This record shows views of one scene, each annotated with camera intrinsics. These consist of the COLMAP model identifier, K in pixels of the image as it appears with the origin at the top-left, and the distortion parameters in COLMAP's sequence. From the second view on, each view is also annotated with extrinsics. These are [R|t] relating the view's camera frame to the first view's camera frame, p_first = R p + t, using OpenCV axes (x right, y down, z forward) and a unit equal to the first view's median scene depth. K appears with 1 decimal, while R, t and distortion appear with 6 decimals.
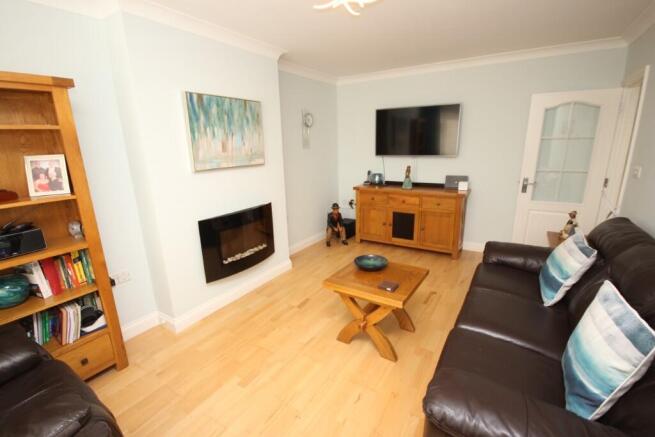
lens RADIAL K [[301.1, 0, 327.9], [0, 301.1, 220.9], [0, 0, 1]] dist [-0.015530, 0.000105]
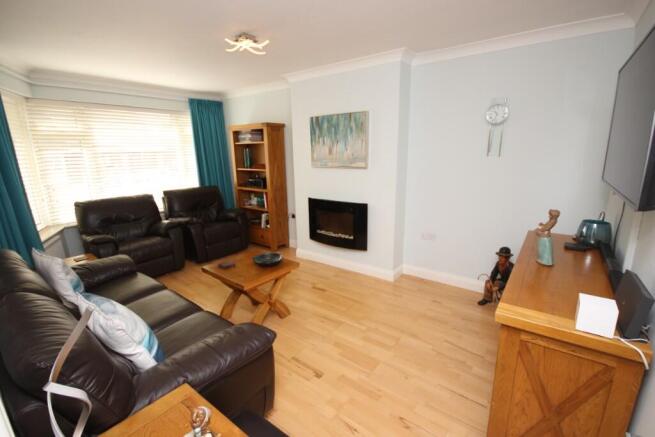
lens RADIAL K [[301.1, 0, 327.9], [0, 301.1, 220.9], [0, 0, 1]] dist [-0.015530, 0.000105]
pose [[-0.084951, 0.241798, -0.966601, 1.042080], [-0.239903, 0.936604, 0.255379, -0.290490], [0.967073, 0.253585, -0.021557, 1.076766]]
